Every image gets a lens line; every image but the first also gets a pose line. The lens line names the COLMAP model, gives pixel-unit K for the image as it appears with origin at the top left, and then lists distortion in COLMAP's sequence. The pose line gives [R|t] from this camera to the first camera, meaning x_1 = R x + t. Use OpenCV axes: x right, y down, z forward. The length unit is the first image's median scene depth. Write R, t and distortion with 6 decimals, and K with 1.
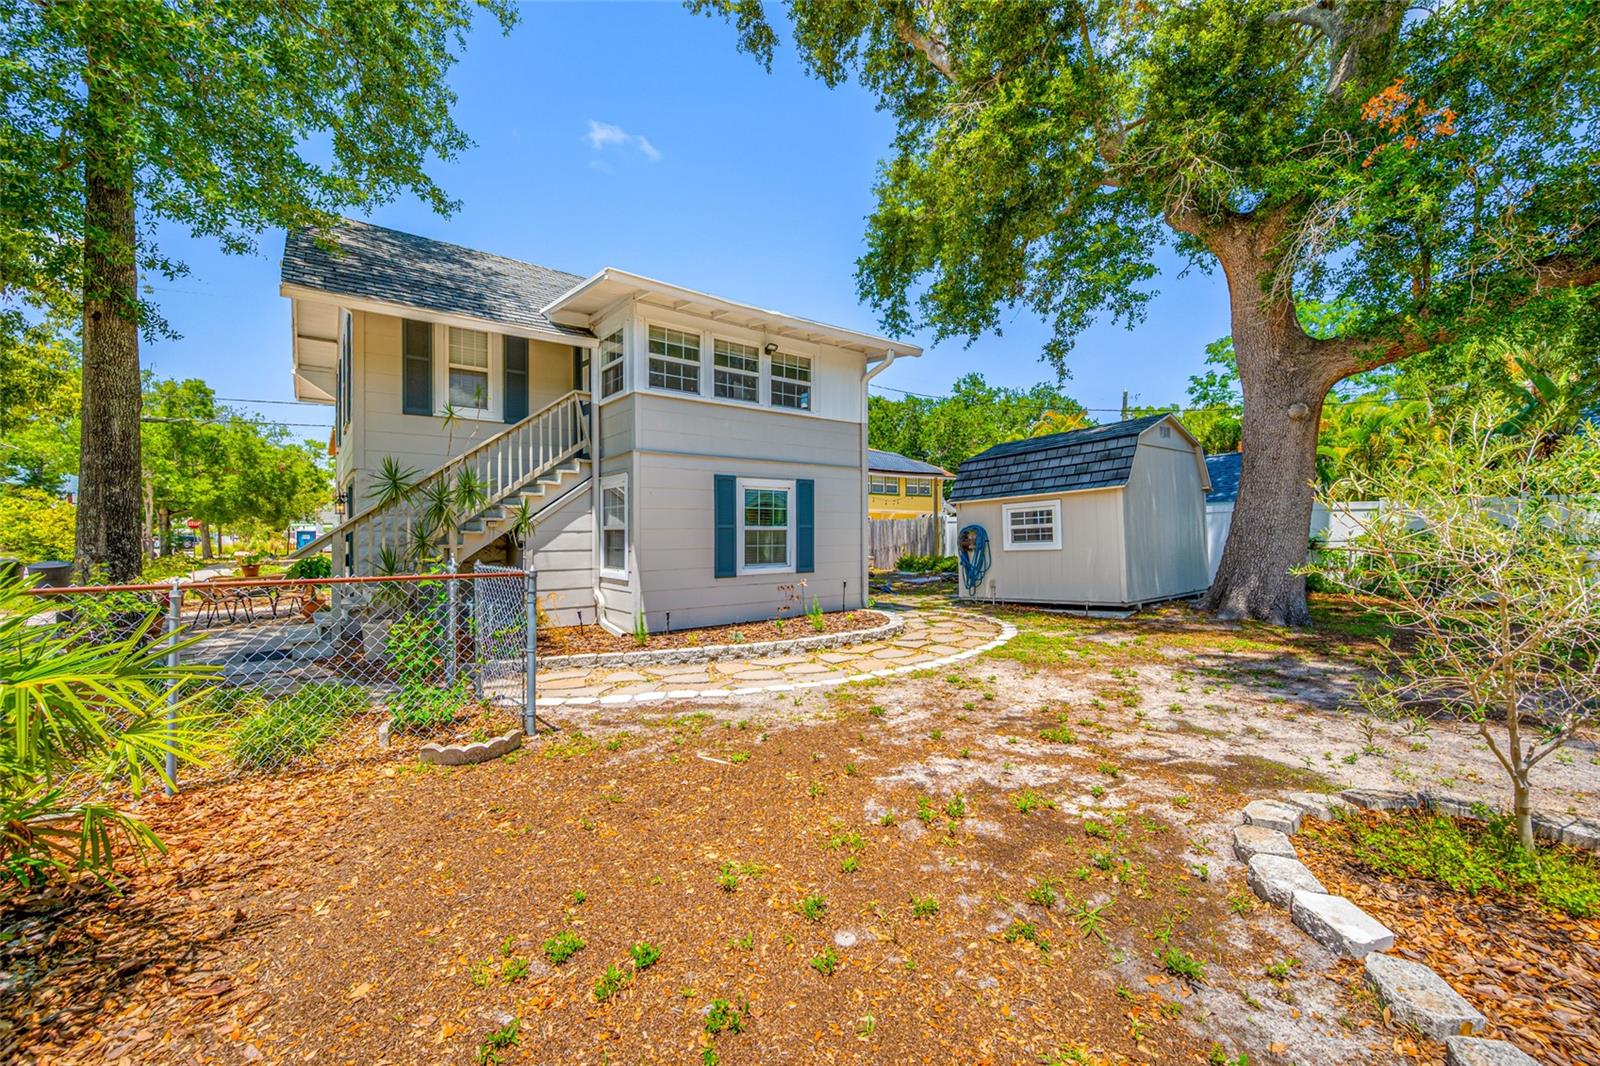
lens RADIAL K [[631.3, 0, 809.9], [0, 631.3, 534.6], [0, 0, 1]] dist [-0.001153, 0.000411]
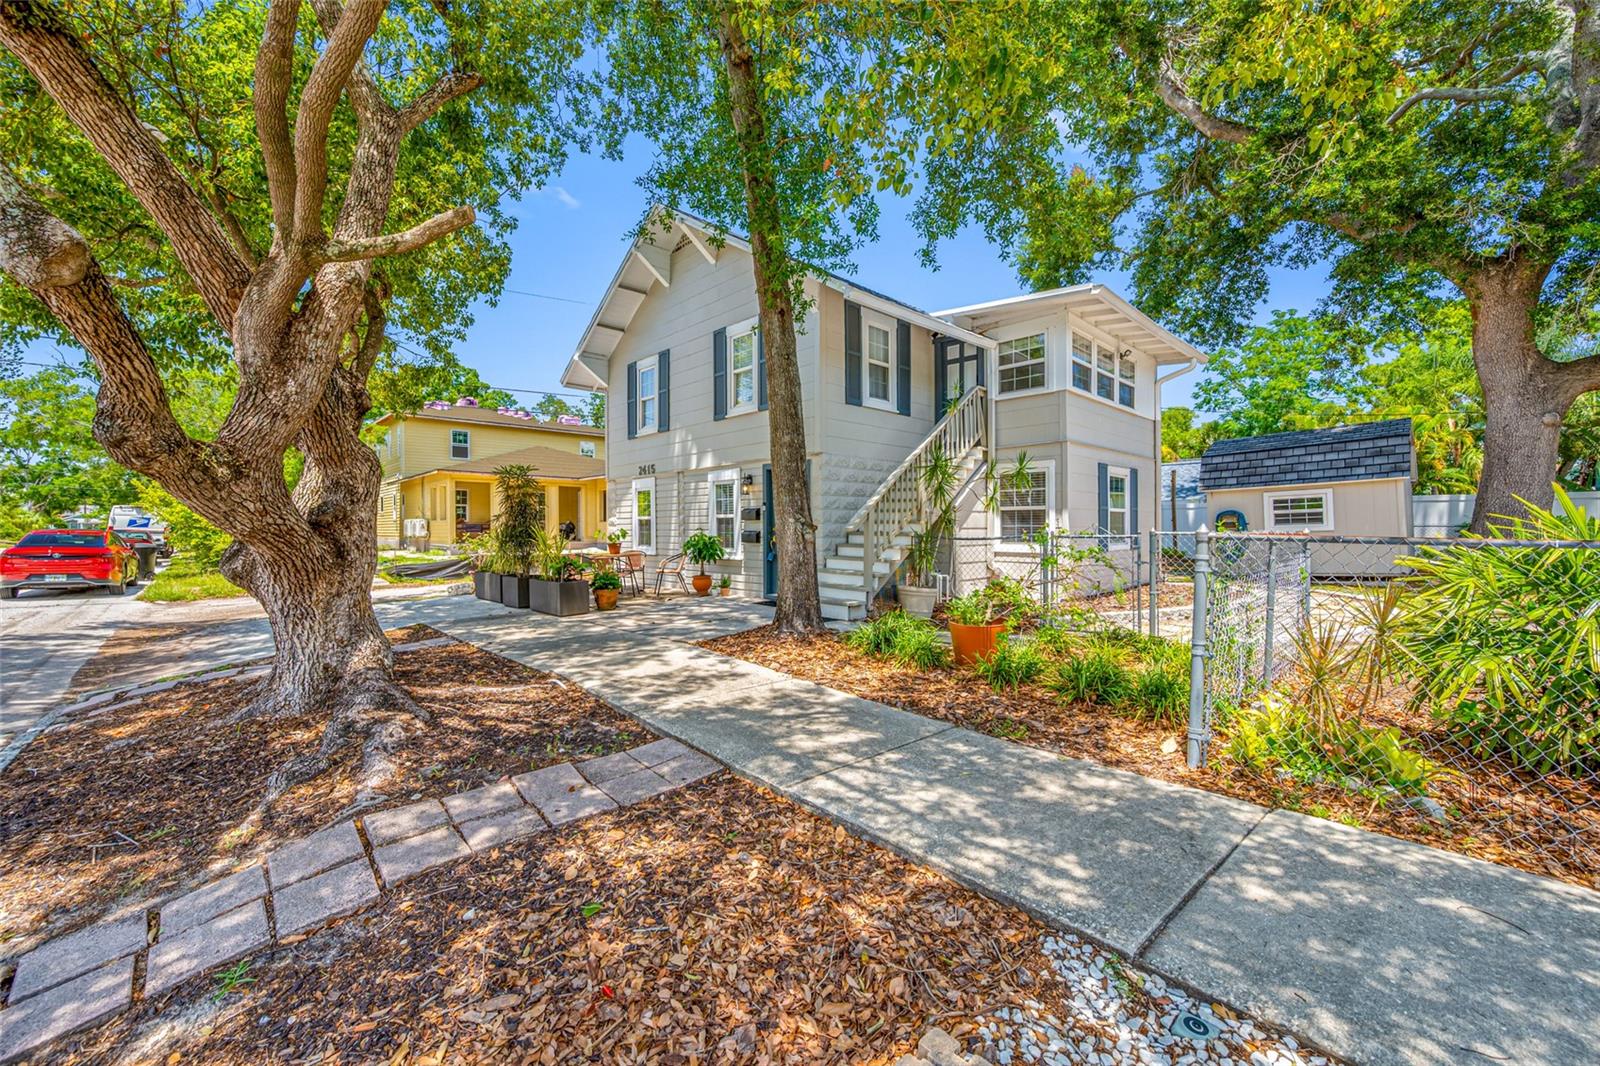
lens RADIAL K [[631.3, 0, 797.8], [0, 631.3, 532.1], [0, 0, 1]] dist [-0.001153, 0.000411]
pose [[0.994544, 0.003731, 0.104249, -0.756742], [-0.004219, 0.999981, 0.004466, 0.026882], [-0.104230, -0.004881, 0.994541, -0.081939]]
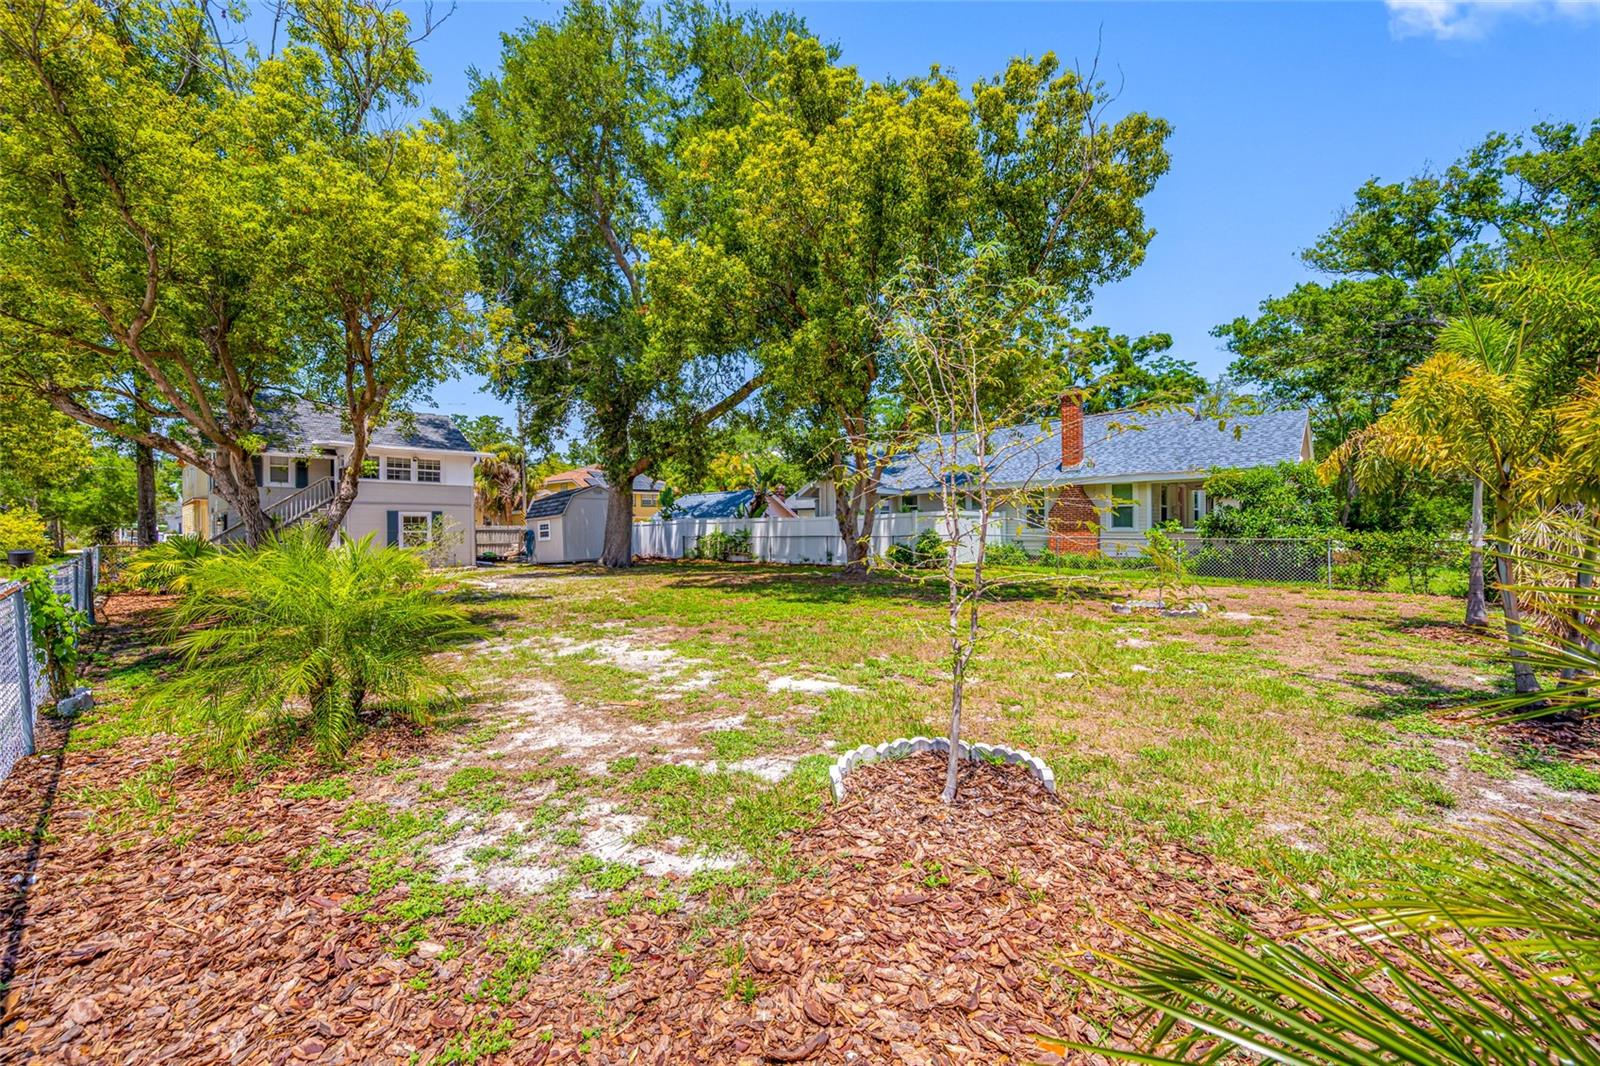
lens RADIAL K [[631.3, 0, 797.1], [0, 631.3, 532.2], [0, 0, 1]] dist [-0.001153, 0.000411]
pose [[0.987584, -0.000716, 0.157088, 1.000876], [0.000433, 0.999998, 0.001840, -0.011741], [-0.157089, -0.001749, 0.987583, -1.640781]]
